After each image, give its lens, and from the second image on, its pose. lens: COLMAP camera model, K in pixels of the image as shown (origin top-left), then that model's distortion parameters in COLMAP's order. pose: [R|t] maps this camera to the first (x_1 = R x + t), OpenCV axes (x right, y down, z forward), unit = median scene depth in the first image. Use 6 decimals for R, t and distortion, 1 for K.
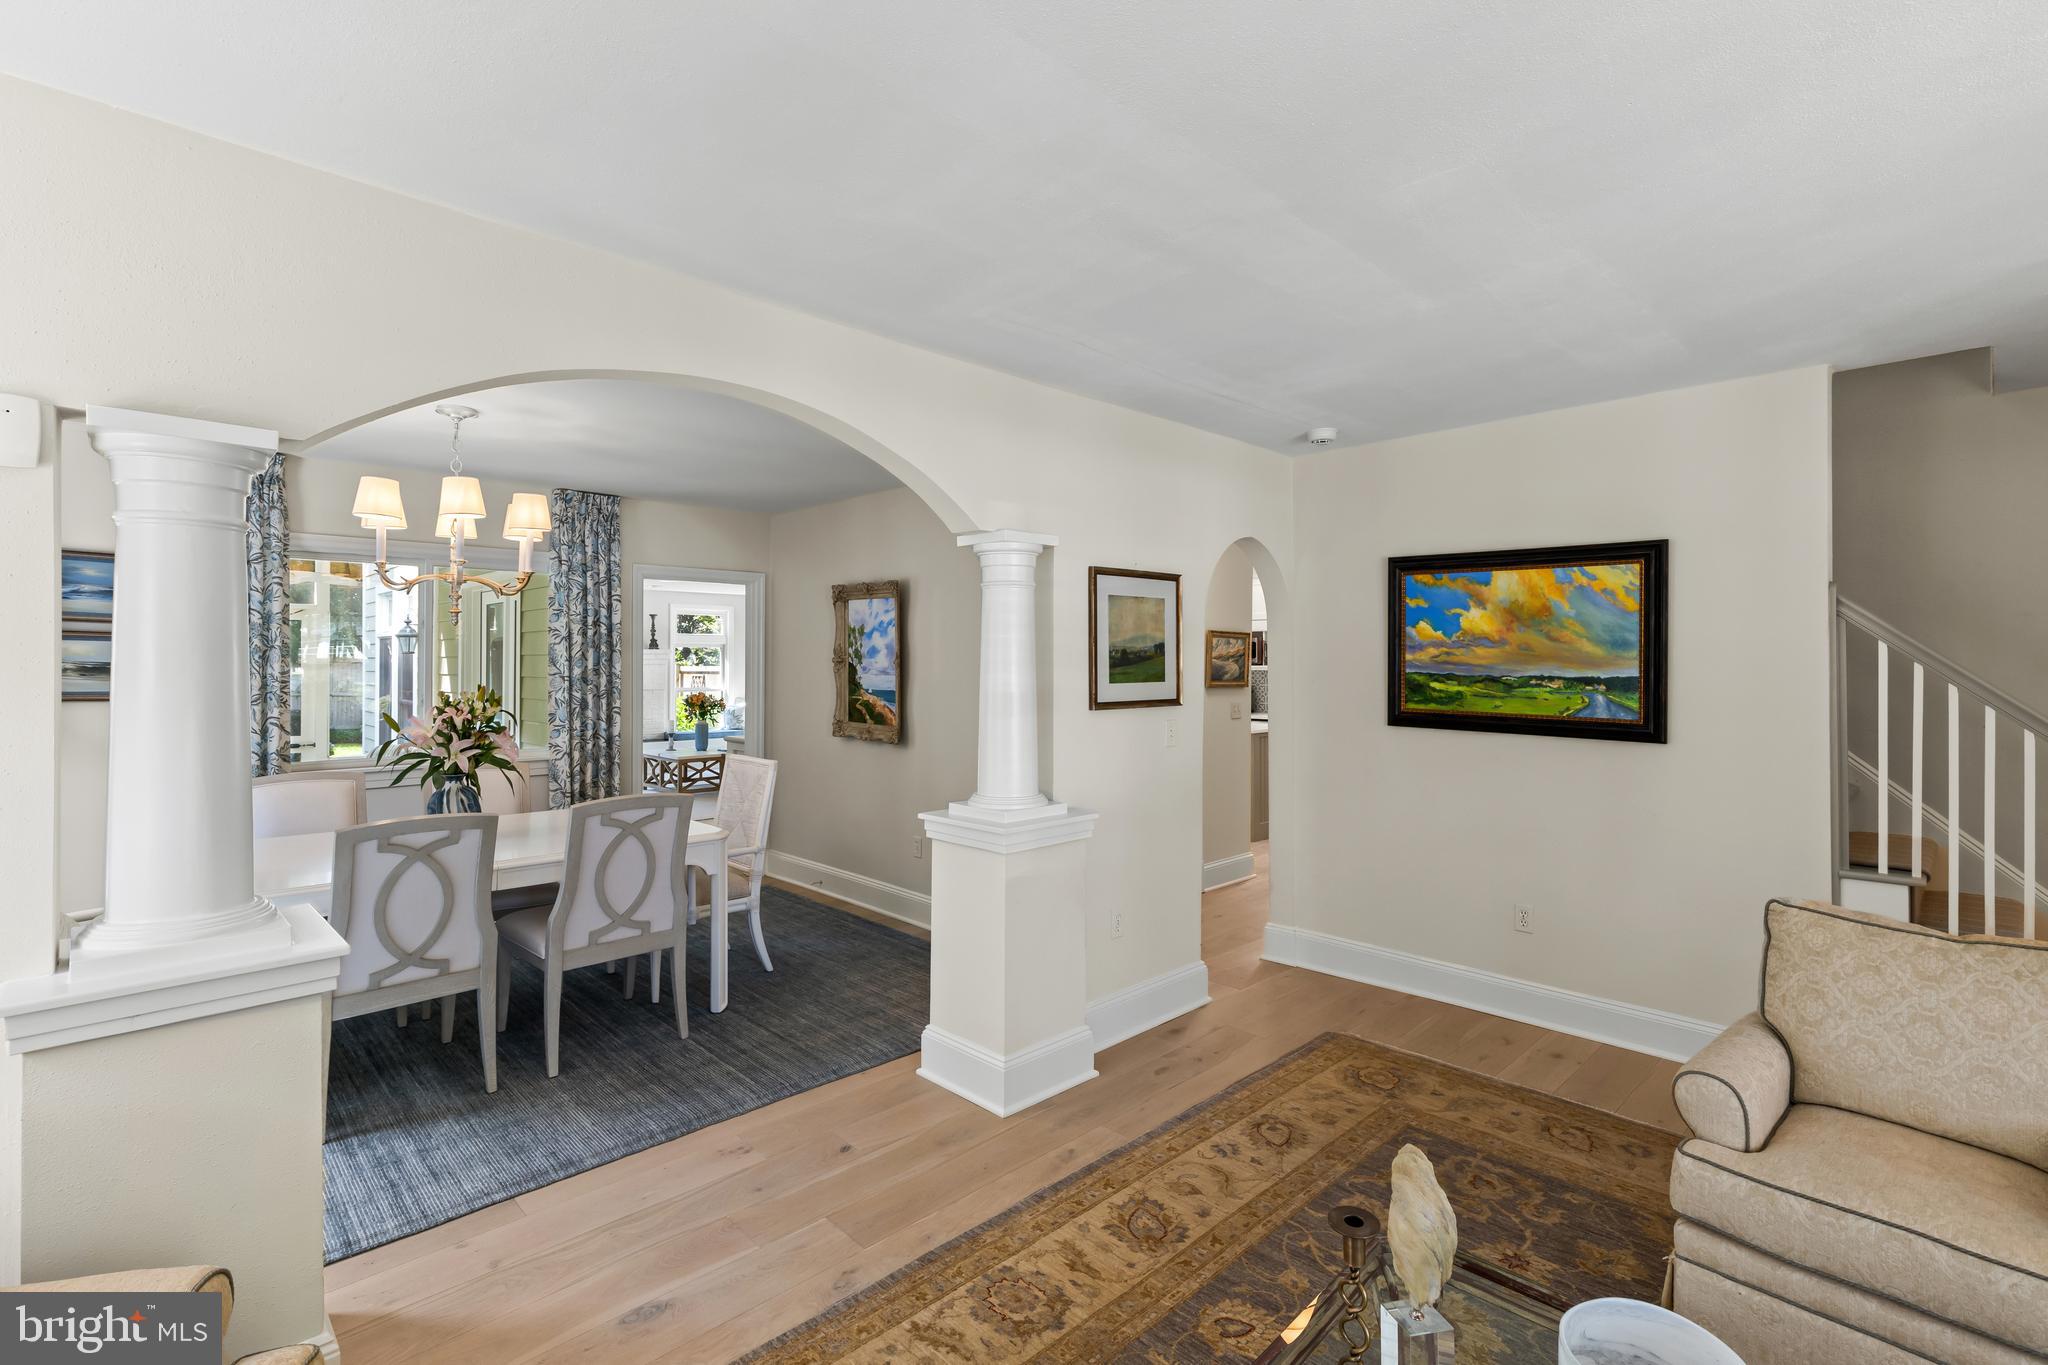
lens RADIAL K [[925.7, 0, 1024.8], [0, 925.7, 676.1], [0, 0, 1]] dist [0.008413, -0.003279]
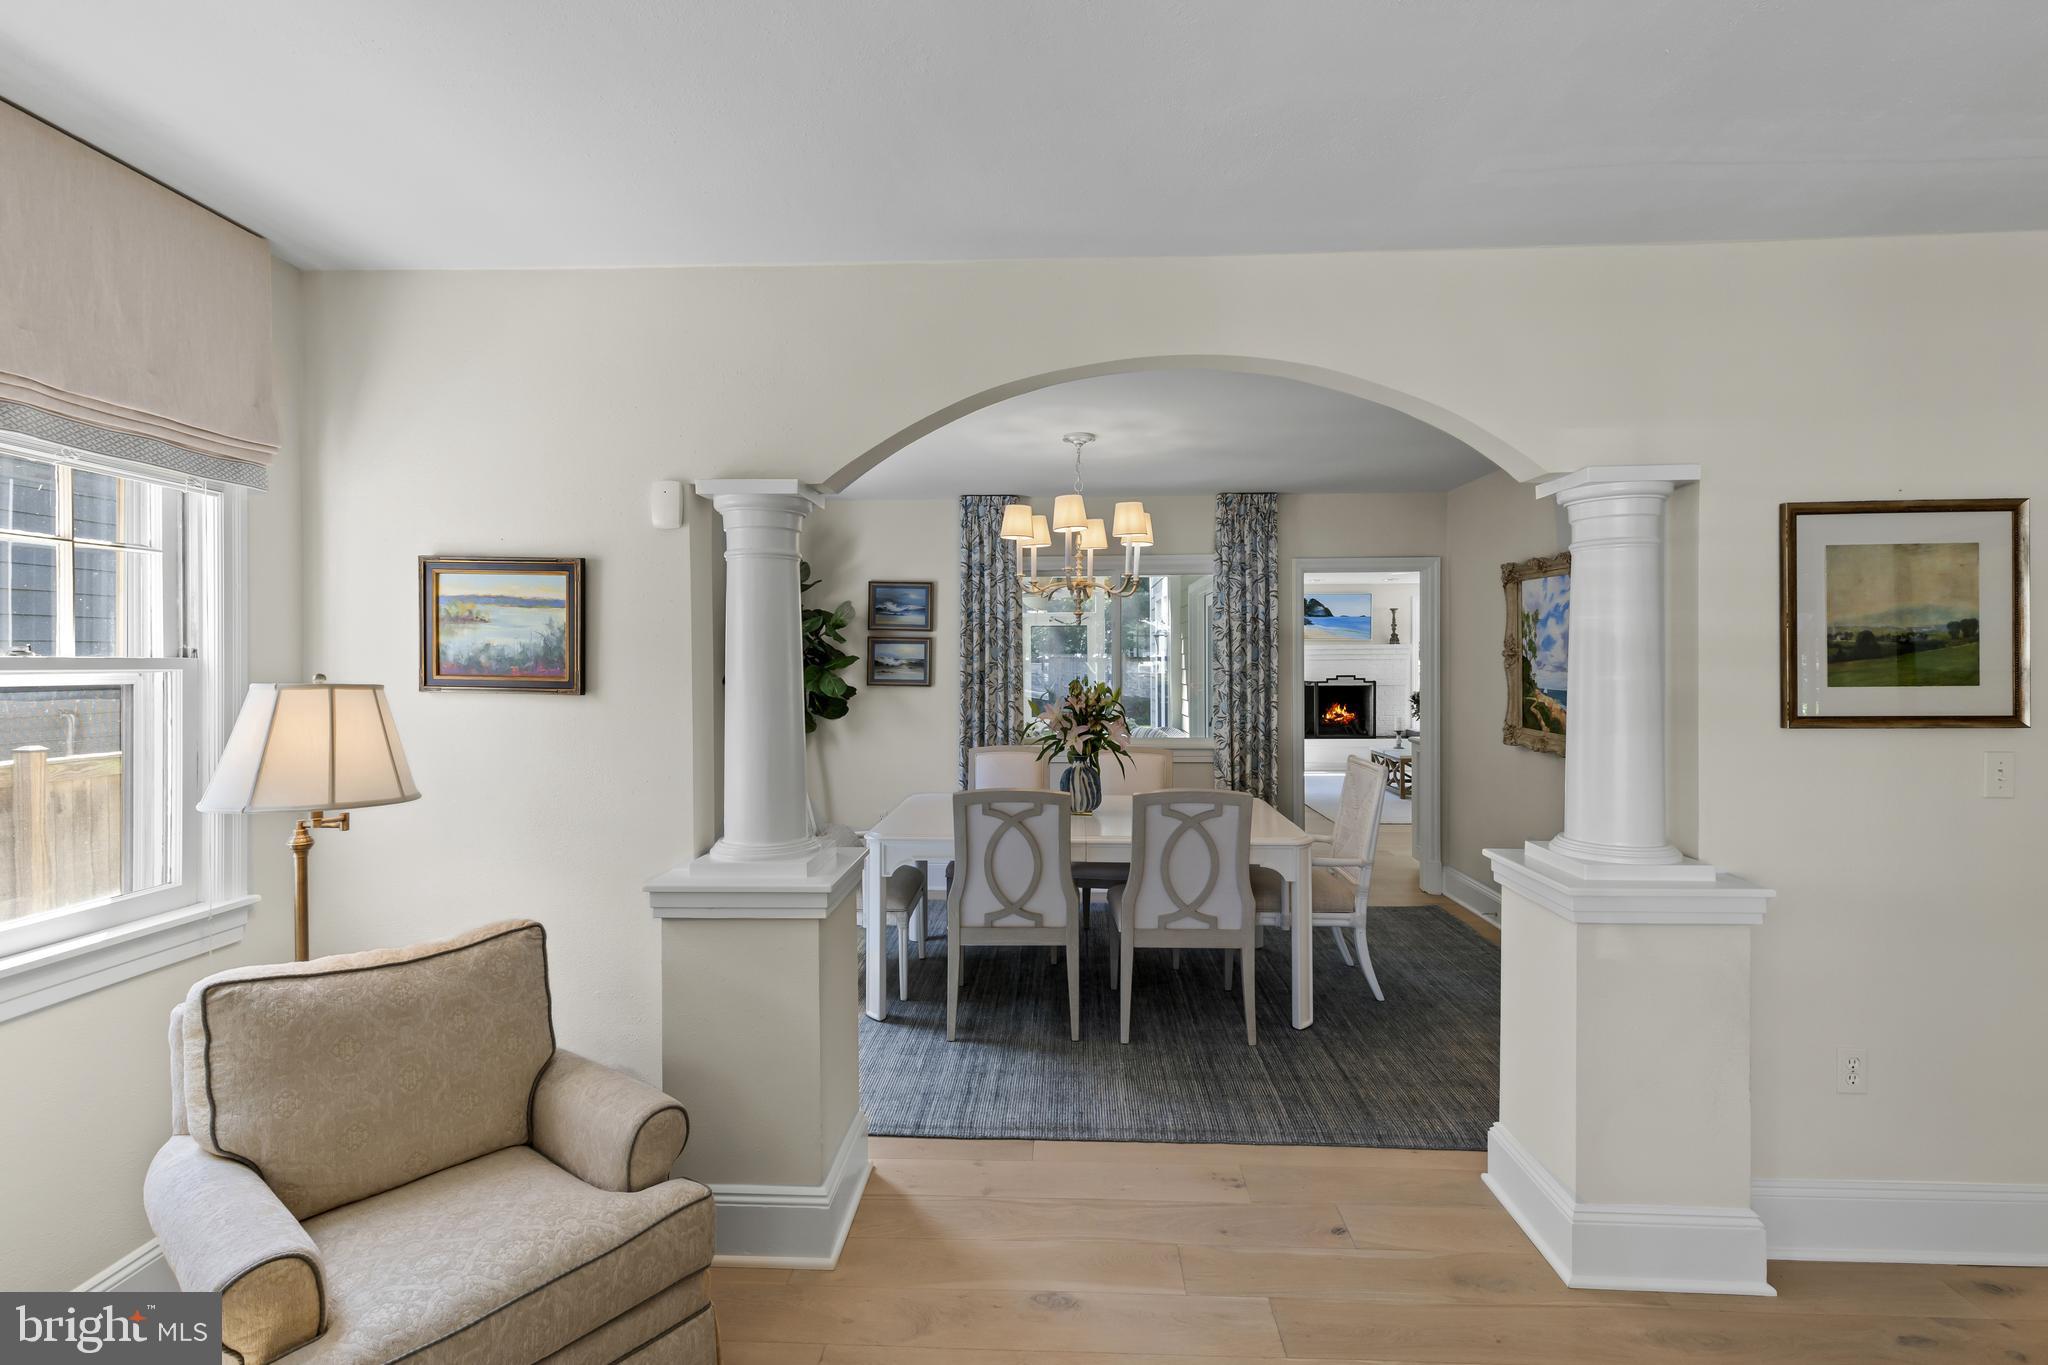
lens RADIAL K [[925.7, 0, 1018.0], [0, 925.7, 681.1], [0, 0, 1]] dist [0.008413, -0.003279]
pose [[0.687094, 0.014056, -0.726433, 0.176112], [-0.006510, 0.999892, 0.013190, -0.000716], [0.726539, -0.004334, 0.687111, 0.171586]]
